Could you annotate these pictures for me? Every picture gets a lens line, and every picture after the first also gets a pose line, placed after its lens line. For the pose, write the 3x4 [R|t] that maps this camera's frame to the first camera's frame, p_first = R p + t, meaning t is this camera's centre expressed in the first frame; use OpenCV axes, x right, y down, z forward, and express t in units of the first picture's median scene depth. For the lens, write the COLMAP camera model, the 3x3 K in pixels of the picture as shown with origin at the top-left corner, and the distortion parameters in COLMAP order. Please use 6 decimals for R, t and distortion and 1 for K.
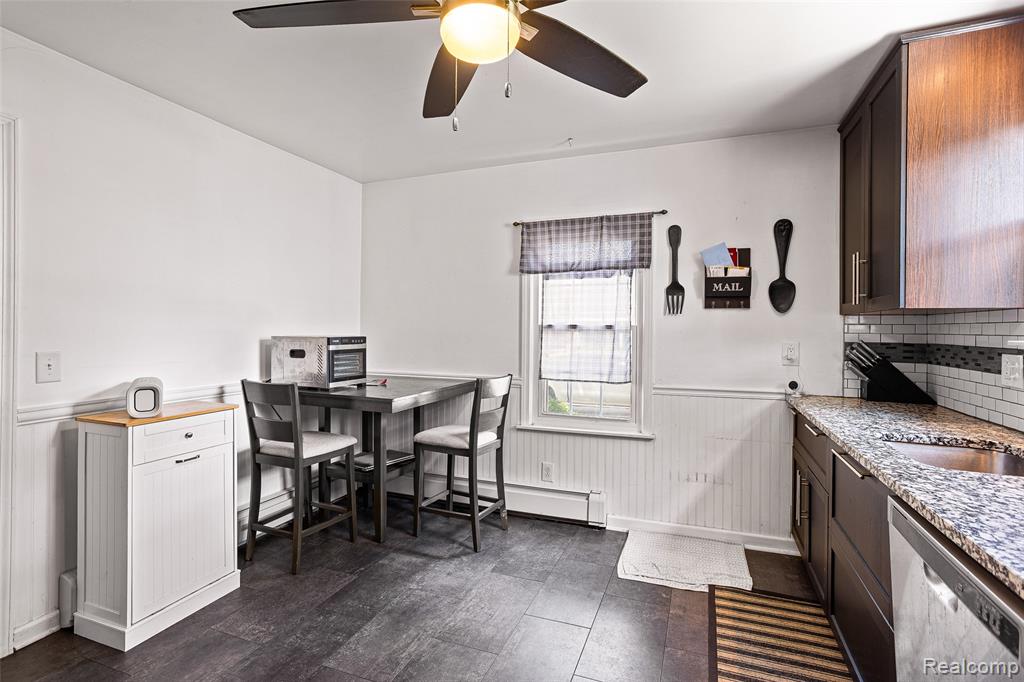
lens RADIAL K [[502.1, 0, 512.5], [0, 502.1, 325.4], [0, 0, 1]] dist [-0.024814, 0.025594]
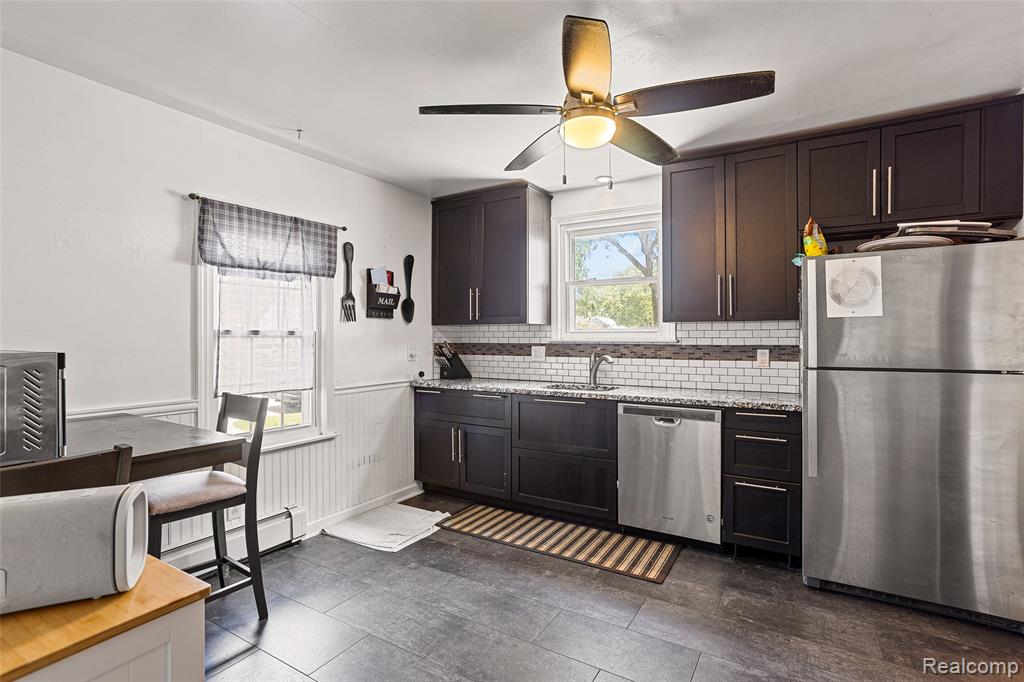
lens RADIAL K [[502.1, 0, 512.5], [0, 502.1, 325.4], [0, 0, 1]] dist [-0.024814, 0.025594]
pose [[0.185714, 0.013275, 0.982514, -0.706422], [-0.009302, 0.999888, -0.011751, -0.003970], [-0.982560, -0.006957, 0.185816, 0.426721]]
